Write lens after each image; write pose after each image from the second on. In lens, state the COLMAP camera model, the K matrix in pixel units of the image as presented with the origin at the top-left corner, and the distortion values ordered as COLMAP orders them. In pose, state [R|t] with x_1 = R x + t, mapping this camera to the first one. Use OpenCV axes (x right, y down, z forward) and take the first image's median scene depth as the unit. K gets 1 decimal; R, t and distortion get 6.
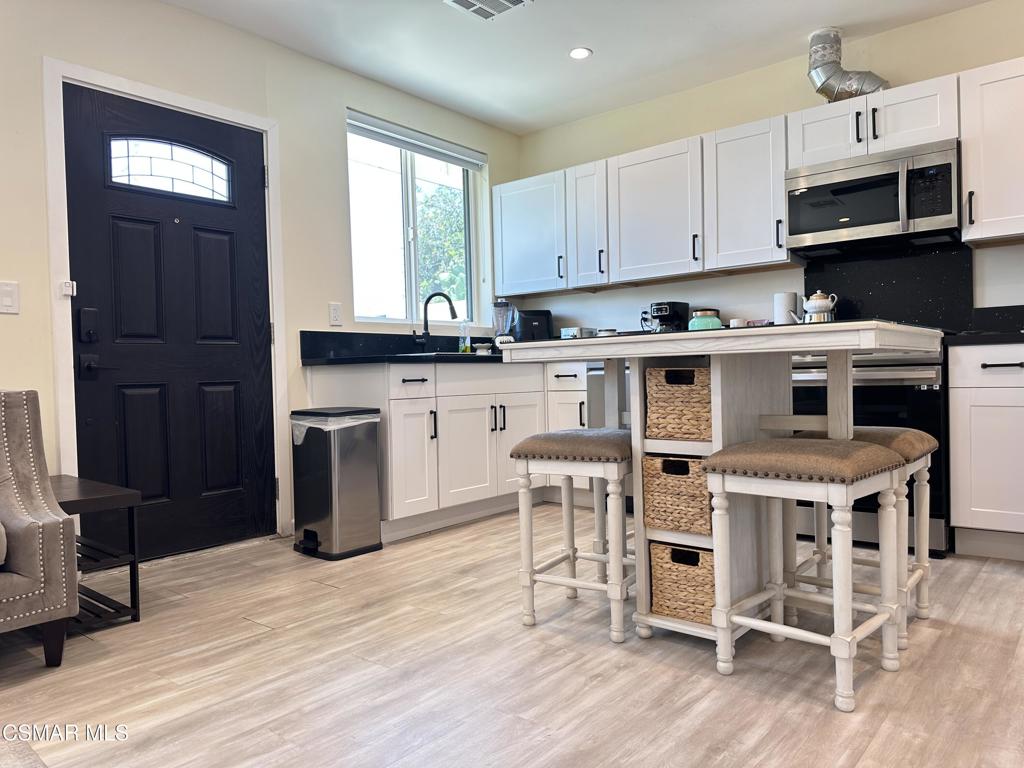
lens RADIAL K [[718.9, 0, 507.6], [0, 718.9, 384.2], [0, 0, 1]] dist [0.097041, -0.138672]
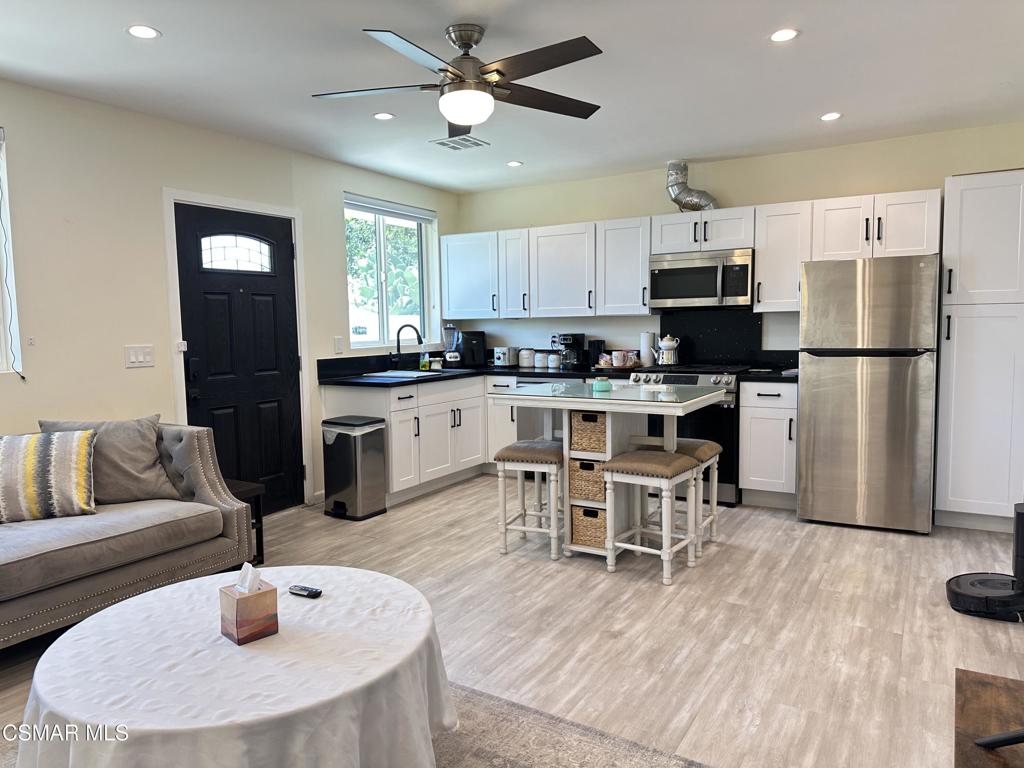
lens RADIAL K [[711.0, 0, 507.2], [0, 711.0, 386.9], [0, 0, 1]] dist [0.195732, -0.424186]
pose [[0.986727, -0.005260, 0.162302, -0.223459], [-0.006478, 0.997405, 0.071705, -0.183191], [-0.162257, -0.071804, 0.984132, -0.637130]]
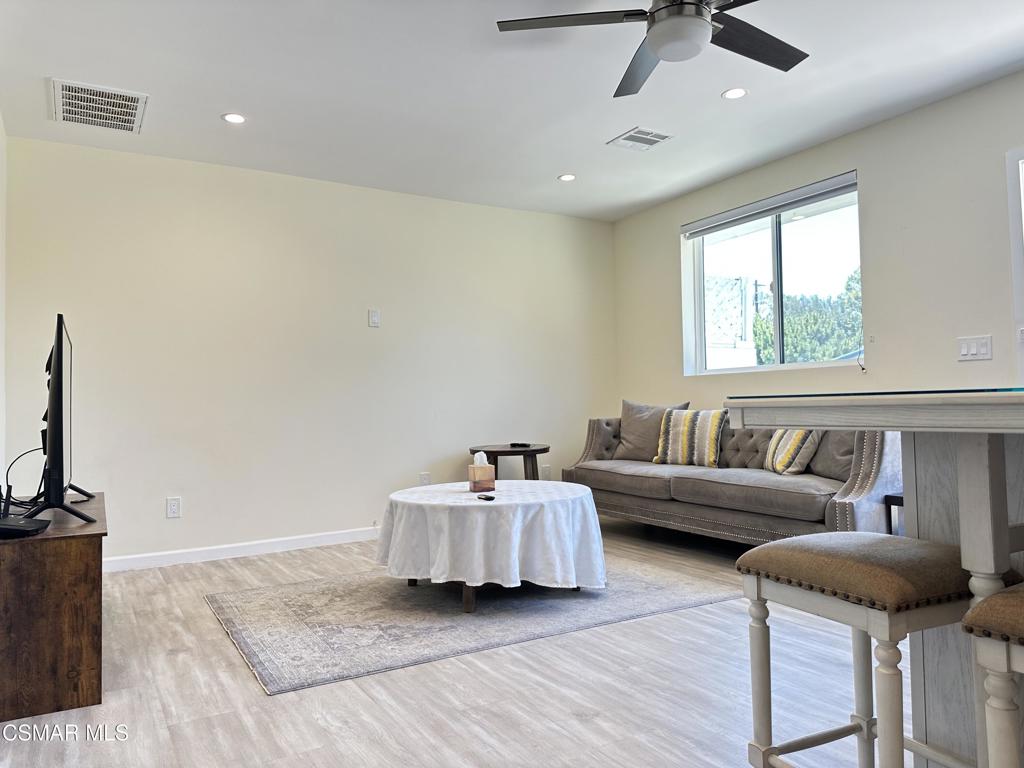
lens RADIAL K [[710.7, 0, 512.0], [0, 710.7, 384.0], [0, 0, 1]] dist [0.104397, -0.161937]
pose [[-0.323189, 0.005790, -0.946317, 0.943551], [0.018740, 0.999824, -0.000283, -0.074493], [0.946149, -0.017826, -0.323241, 0.669409]]
